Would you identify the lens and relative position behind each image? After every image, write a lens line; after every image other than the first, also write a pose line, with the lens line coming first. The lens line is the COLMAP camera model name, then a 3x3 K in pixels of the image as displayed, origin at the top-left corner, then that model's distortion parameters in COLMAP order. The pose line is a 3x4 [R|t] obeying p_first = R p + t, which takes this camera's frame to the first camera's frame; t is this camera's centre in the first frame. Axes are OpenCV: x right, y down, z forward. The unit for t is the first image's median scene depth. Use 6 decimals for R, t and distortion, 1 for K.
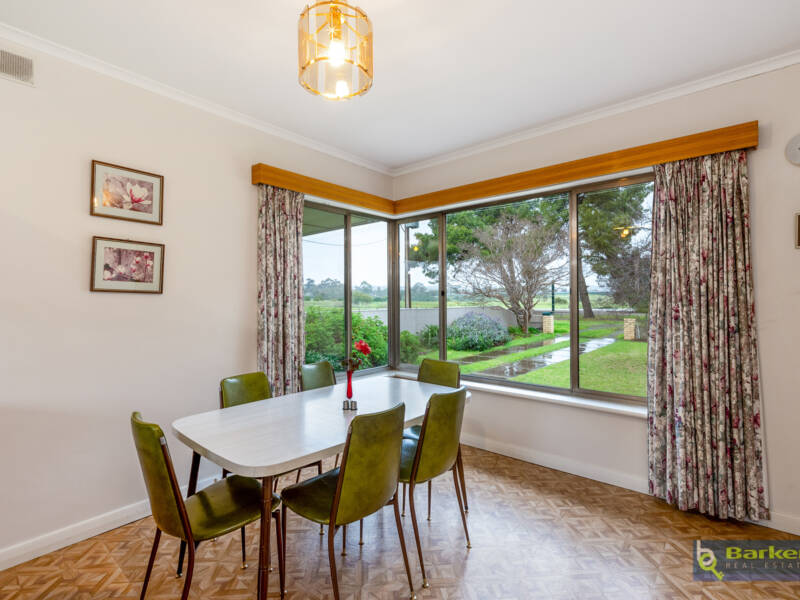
lens RADIAL K [[391.6, 0, 395.9], [0, 391.6, 298.3], [0, 0, 1]] dist [0.000595, 0.000316]
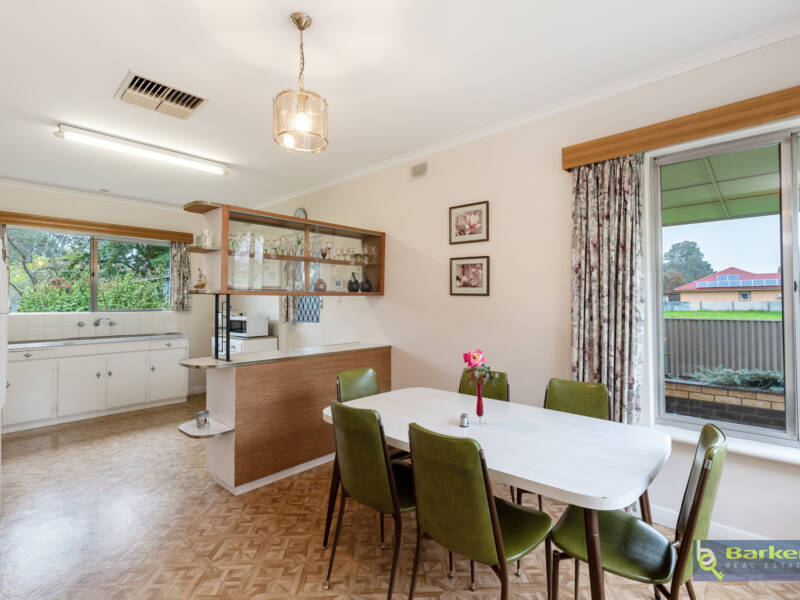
lens RADIAL K [[391.6, 0, 396.9], [0, 391.6, 297.0], [0, 0, 1]] dist [0.000595, 0.000316]
pose [[-0.019883, -0.005087, -0.999789, 0.678651], [0.014813, 0.999876, -0.005382, -0.005530], [0.999693, -0.014917, -0.019806, 0.768713]]
